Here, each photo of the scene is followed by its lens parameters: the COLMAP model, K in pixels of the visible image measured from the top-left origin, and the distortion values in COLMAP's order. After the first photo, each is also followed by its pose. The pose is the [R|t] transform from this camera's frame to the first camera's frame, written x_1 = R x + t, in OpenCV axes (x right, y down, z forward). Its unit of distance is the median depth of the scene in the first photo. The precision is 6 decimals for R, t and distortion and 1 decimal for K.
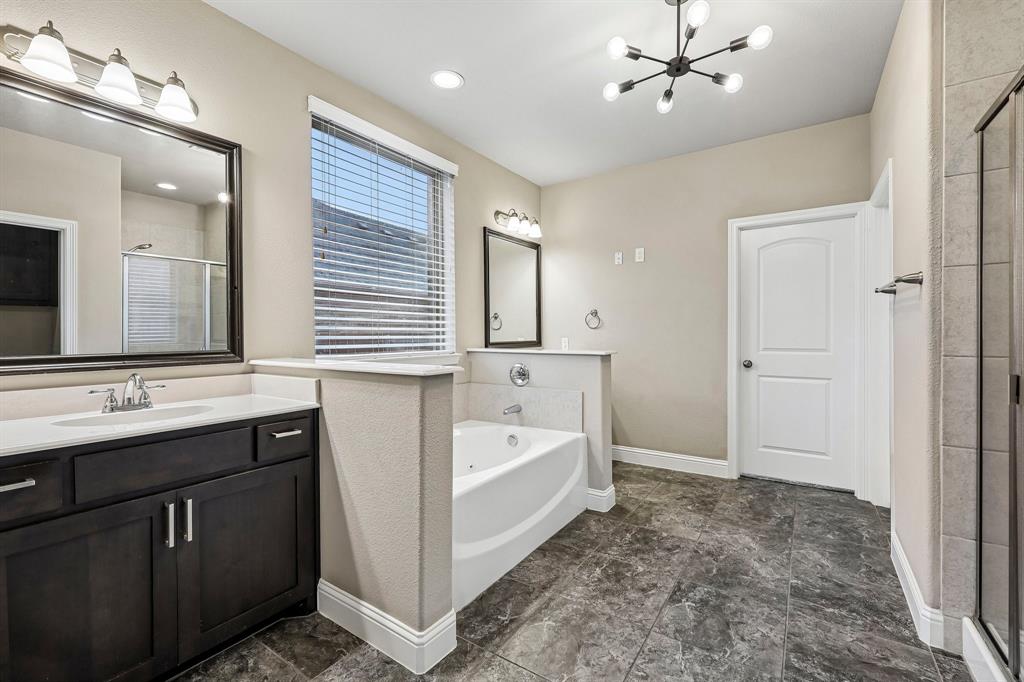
lens RADIAL K [[431.2, 0, 514.8], [0, 431.2, 336.3], [0, 0, 1]] dist [-0.000564, 0.002509]
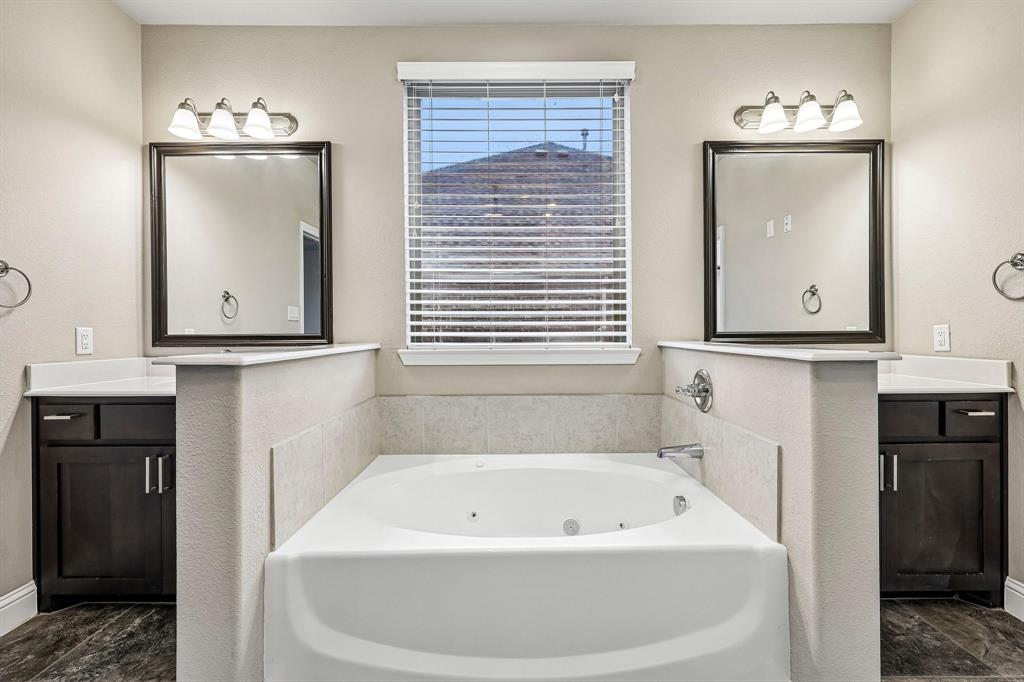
lens RADIAL K [[449.3, 0, 512.3], [0, 449.3, 331.6], [0, 0, 1]] dist [0.001058, -0.000457]
pose [[0.562344, 0.011726, -0.826820, 0.290181], [-0.002491, 0.999919, 0.012487, 0.005503], [0.826900, -0.004962, 0.562328, 0.400680]]
